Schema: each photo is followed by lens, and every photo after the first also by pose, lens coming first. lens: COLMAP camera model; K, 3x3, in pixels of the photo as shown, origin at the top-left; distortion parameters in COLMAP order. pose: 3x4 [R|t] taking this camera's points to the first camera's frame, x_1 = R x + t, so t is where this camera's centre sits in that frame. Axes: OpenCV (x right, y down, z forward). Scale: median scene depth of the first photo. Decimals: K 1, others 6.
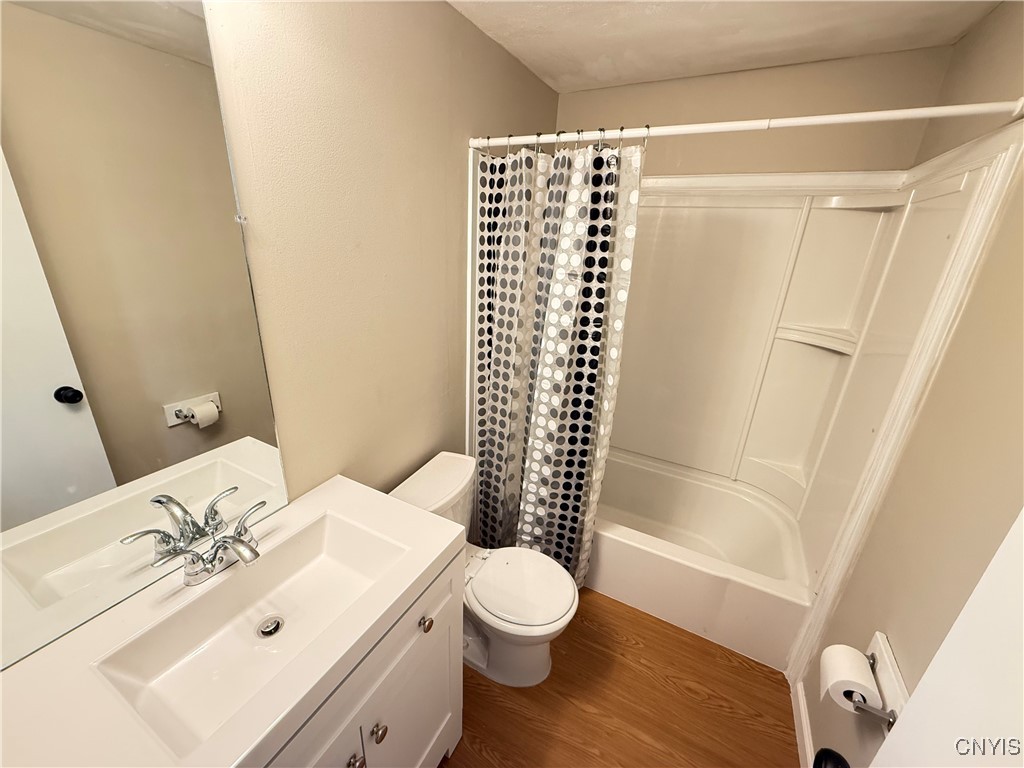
lens RADIAL K [[406.6, 0, 512.2], [0, 406.6, 384.6], [0, 0, 1]] dist [0.000143, -0.000509]
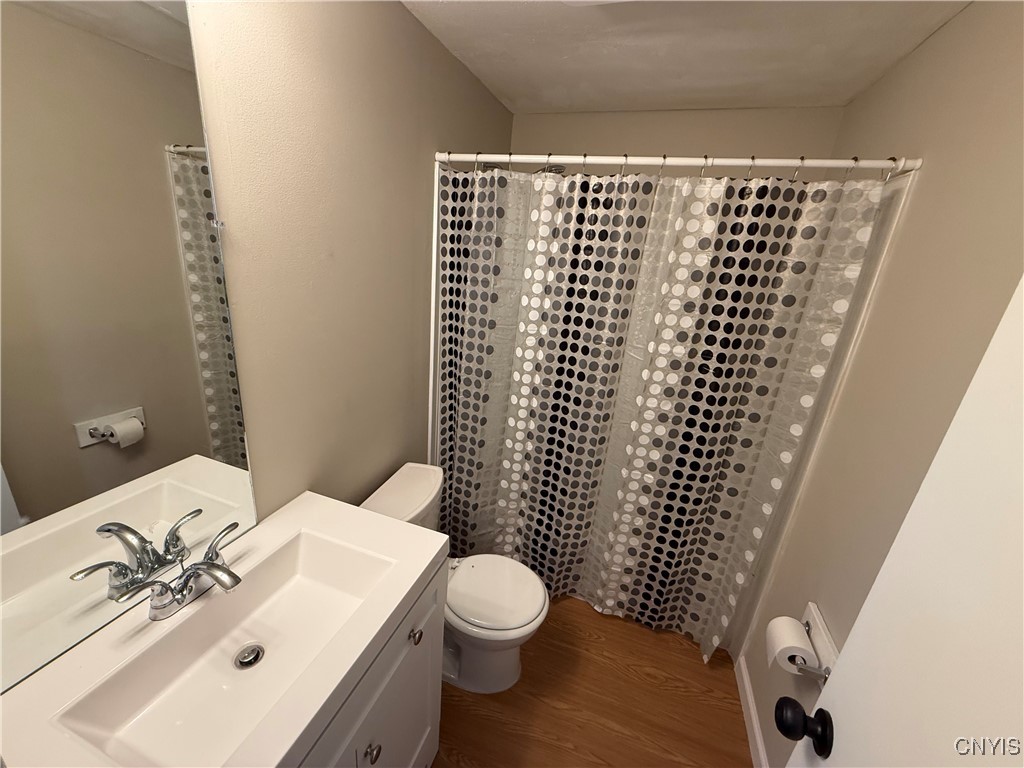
lens RADIAL K [[406.6, 0, 507.6], [0, 406.6, 384.5], [0, 0, 1]] dist [0.000143, -0.000509]
pose [[0.987978, -0.011773, 0.154146, -0.100672], [0.014885, 0.999708, -0.019044, -0.003283], [-0.153877, 0.021110, 0.987865, -0.022381]]
